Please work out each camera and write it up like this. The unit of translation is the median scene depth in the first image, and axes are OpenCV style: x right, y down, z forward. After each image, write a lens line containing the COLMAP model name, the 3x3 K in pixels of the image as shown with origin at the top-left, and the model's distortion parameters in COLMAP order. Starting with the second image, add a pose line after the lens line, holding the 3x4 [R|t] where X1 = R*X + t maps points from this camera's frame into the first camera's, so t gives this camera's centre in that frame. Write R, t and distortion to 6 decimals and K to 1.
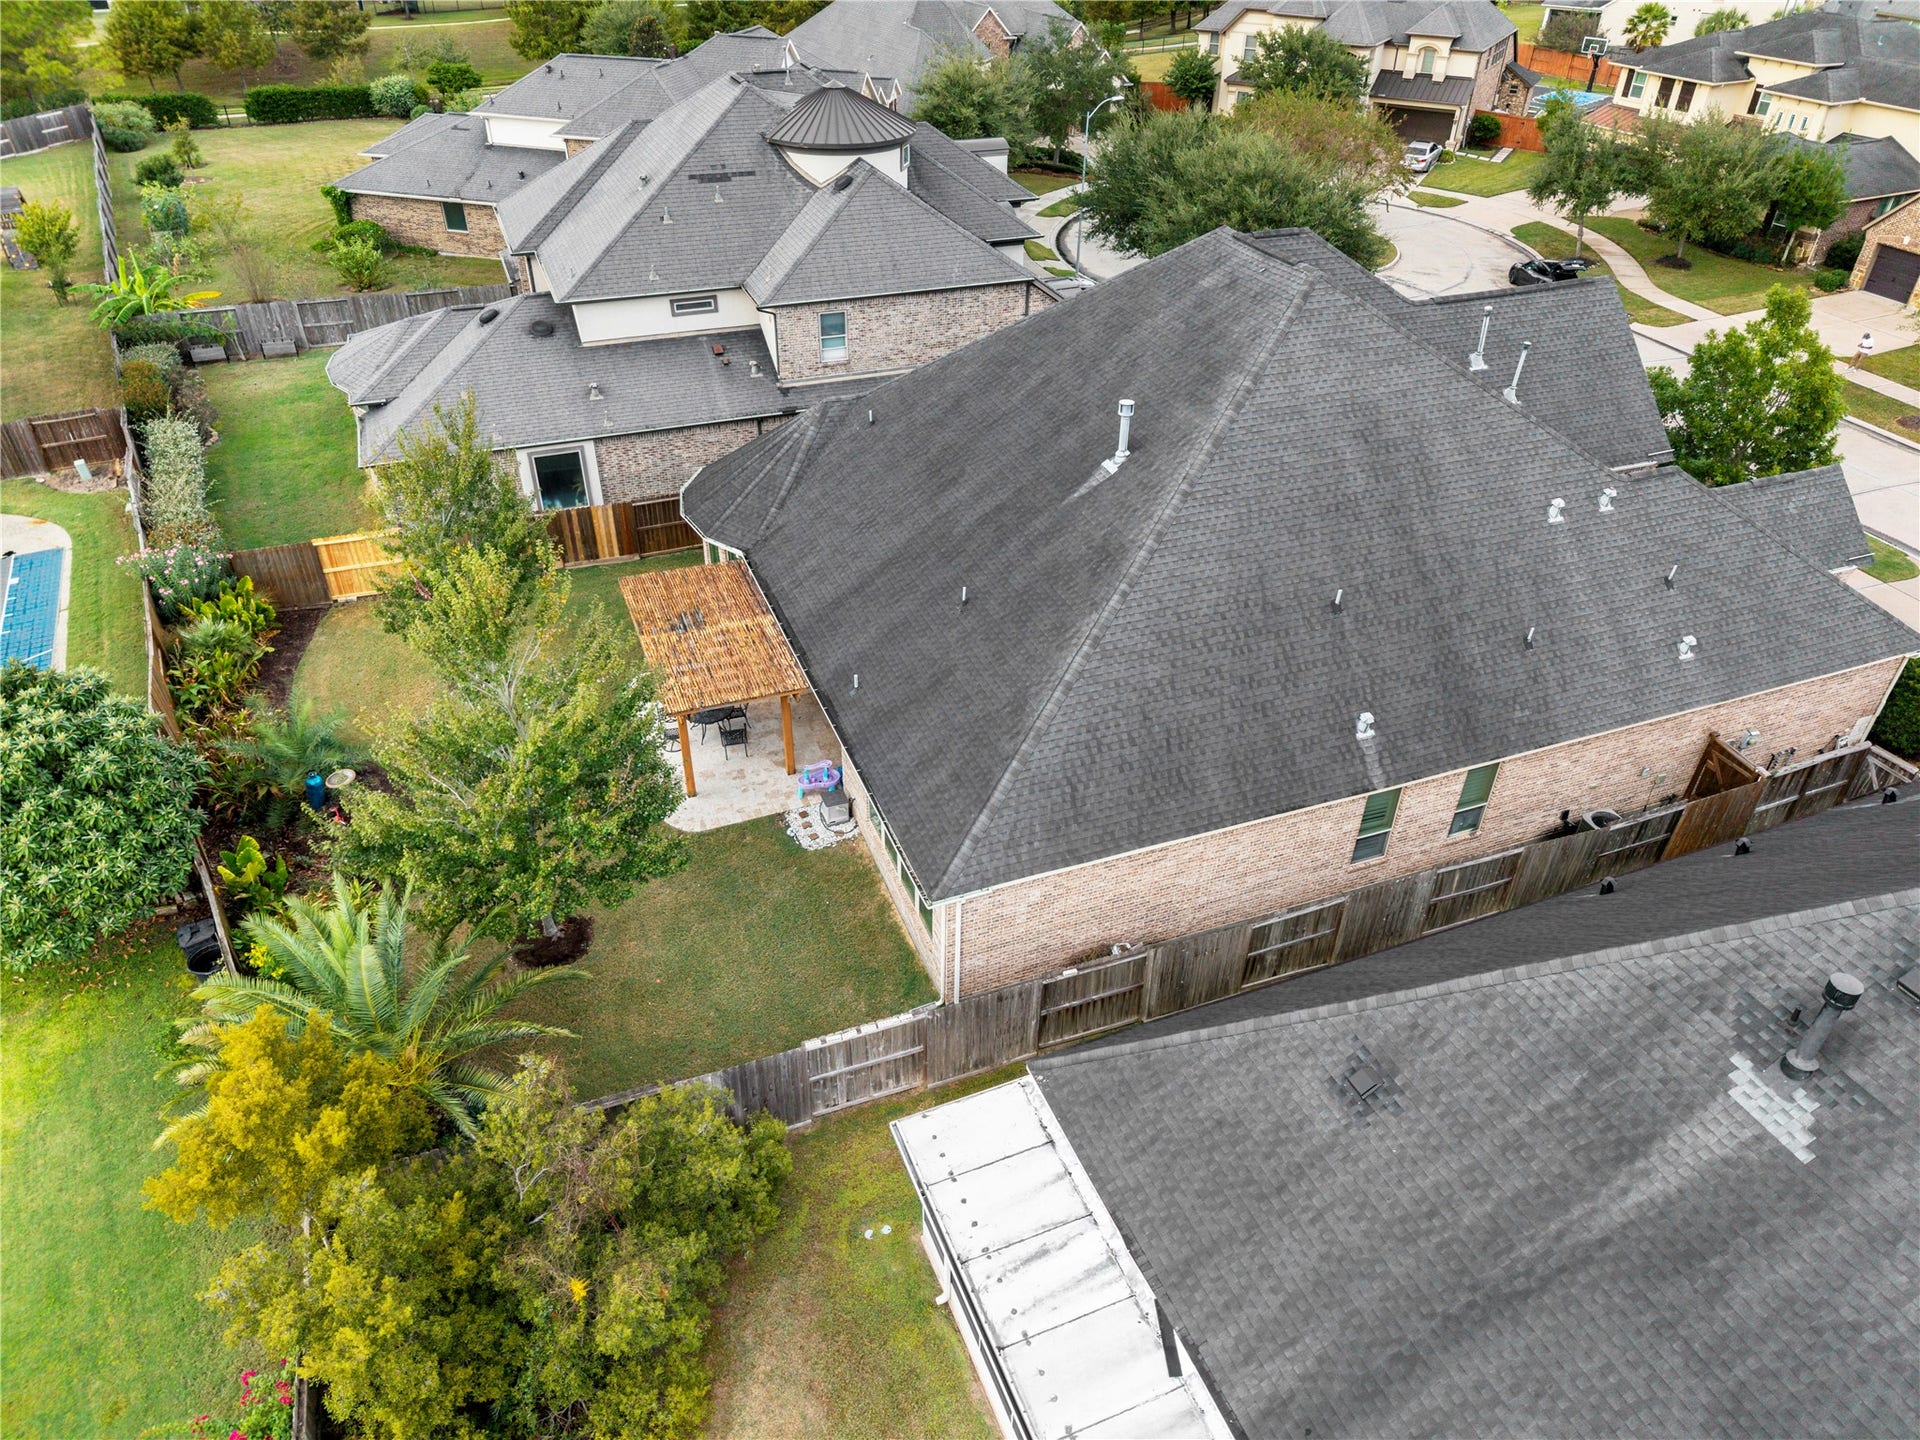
lens RADIAL K [[1269.5, 0, 958.2], [0, 1269.5, 717.9], [0, 0, 1]] dist [0.025609, -0.017945]
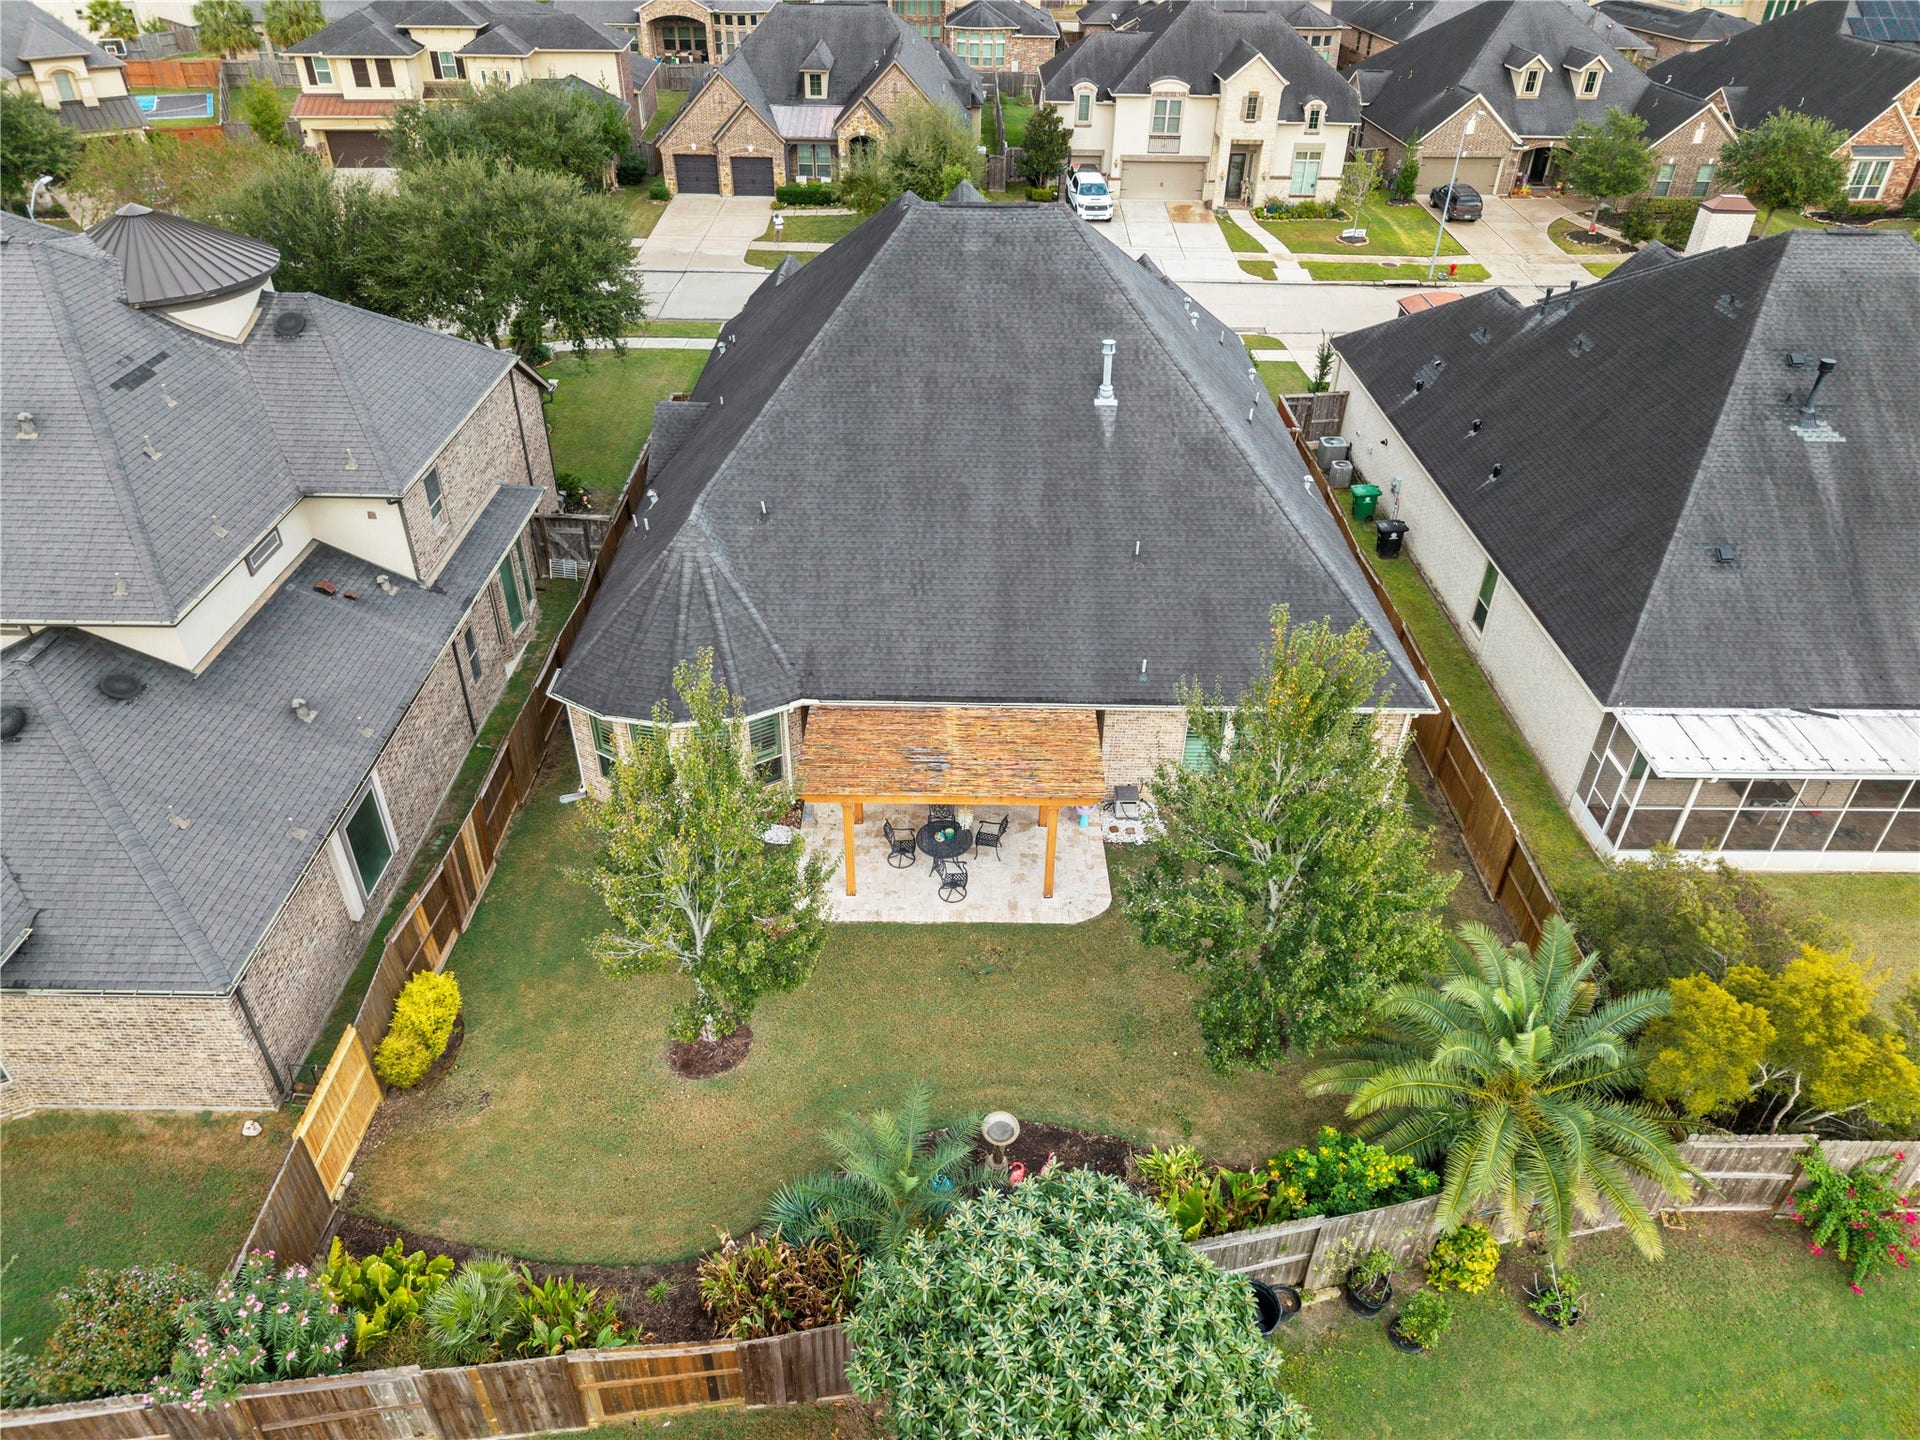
lens RADIAL K [[1269.5, 0, 955.1], [0, 1269.5, 717.8], [0, 0, 1]] dist [0.025609, -0.017945]
pose [[0.372223, -0.541940, 0.753492, -0.627194], [0.530887, 0.790227, 0.306105, -0.262680], [-0.761320, 0.286080, 0.581850, 0.345522]]
